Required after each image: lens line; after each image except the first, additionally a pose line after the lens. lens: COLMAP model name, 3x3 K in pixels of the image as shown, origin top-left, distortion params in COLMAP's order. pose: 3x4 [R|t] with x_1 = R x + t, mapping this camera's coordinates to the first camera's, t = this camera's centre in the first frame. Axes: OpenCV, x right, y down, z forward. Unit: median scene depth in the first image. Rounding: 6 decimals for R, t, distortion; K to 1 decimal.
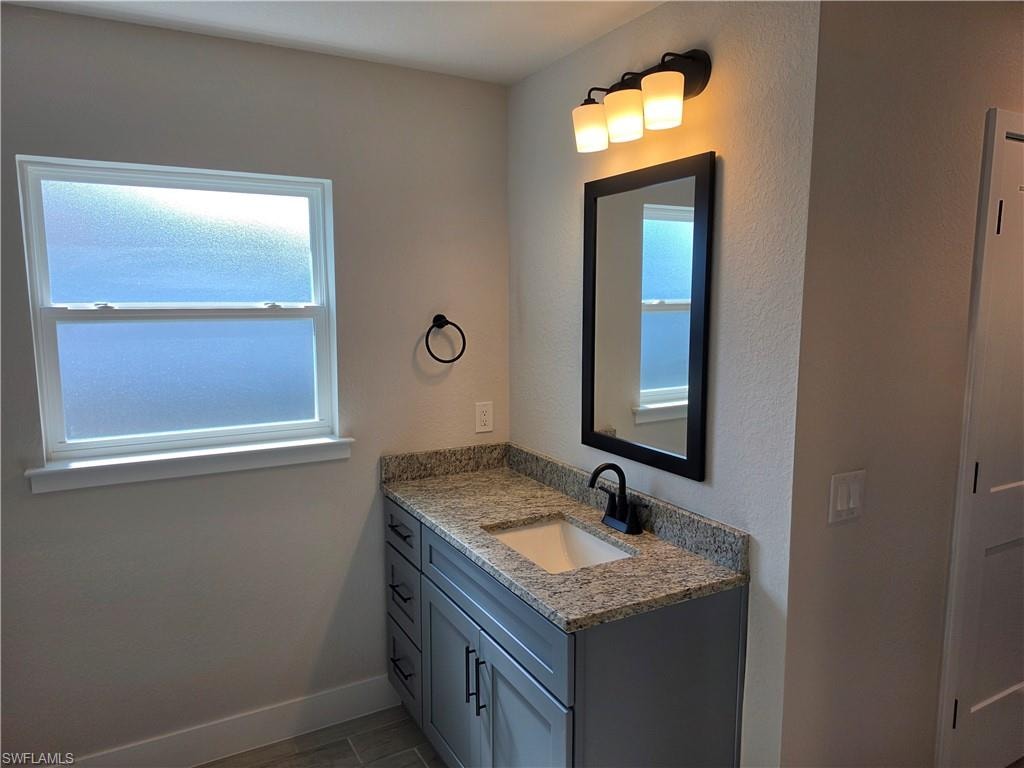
lens RADIAL K [[702.1, 0, 505.2], [0, 702.1, 384.0], [0, 0, 1]] dist [0.057693, -0.066662]
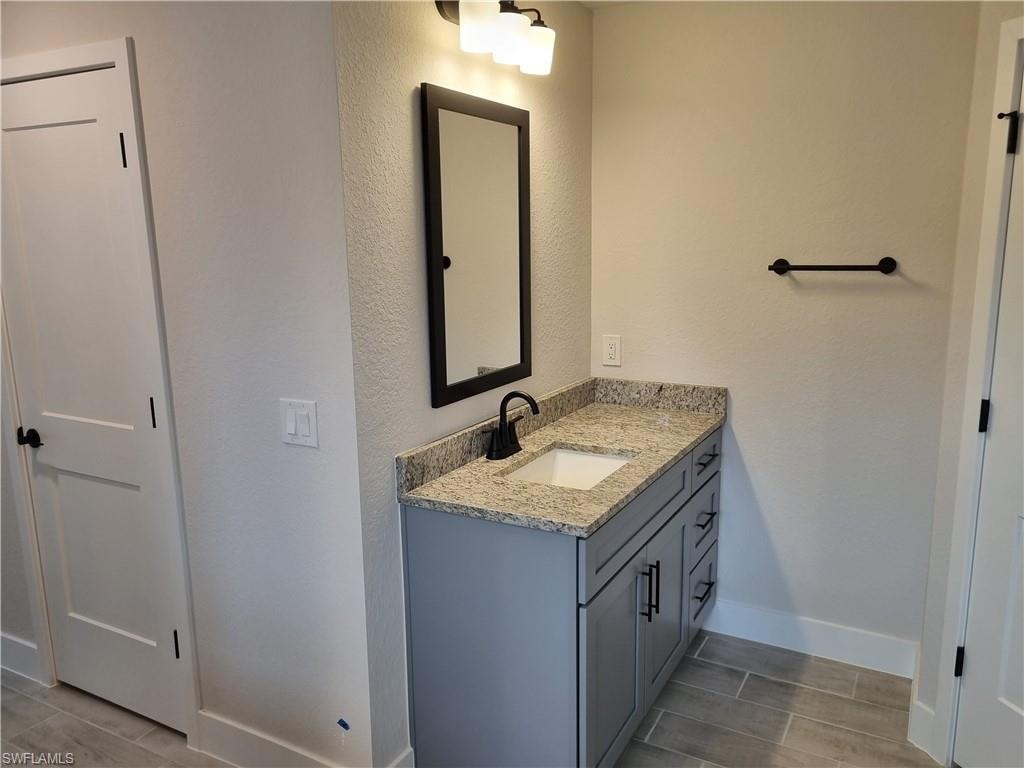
lens RADIAL K [[777.2, 0, 512.0], [0, 777.2, 384.0], [0, 0, 1]] dist [0.032306, -0.005394]
pose [[-0.539317, -0.152347, 0.828207, -0.744214], [0.122321, 0.958896, 0.256040, -0.178110], [-0.833171, 0.239394, -0.498514, 1.478841]]
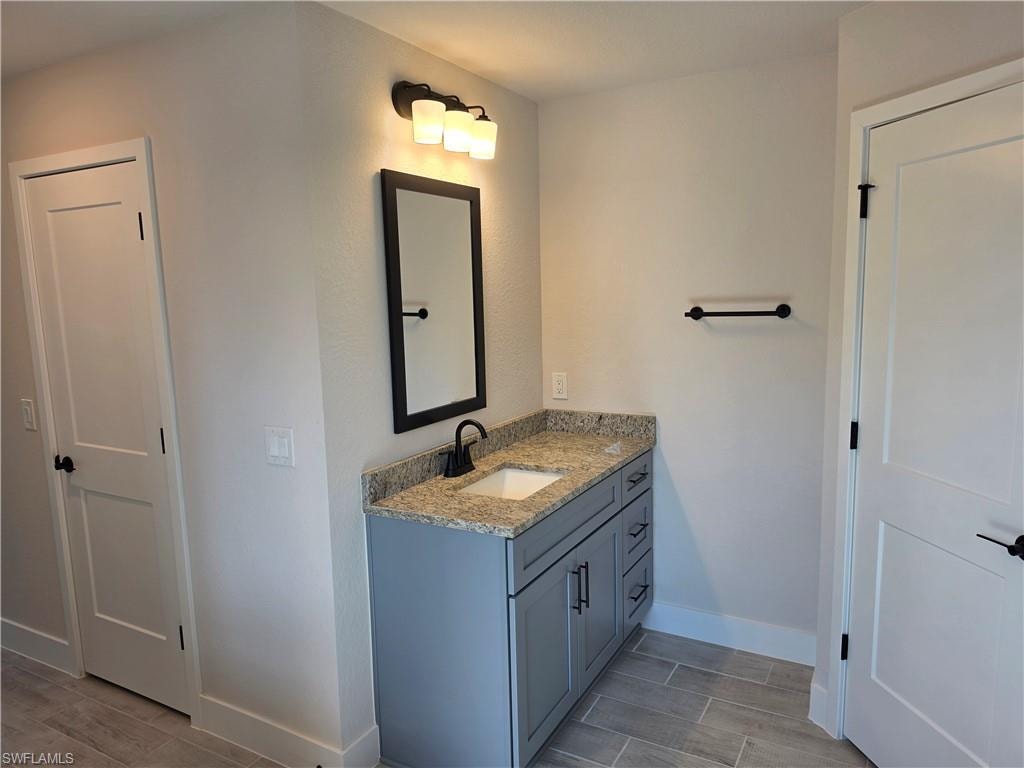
lens RADIAL K [[702.1, 0, 505.2], [0, 702.1, 384.0], [0, 0, 1]] dist [0.057693, -0.066662]
pose [[-0.526239, -0.100869, 0.844333, -0.862224], [0.136601, 0.970016, 0.201022, -0.173883], [-0.839293, 0.221123, -0.496681, 1.451795]]
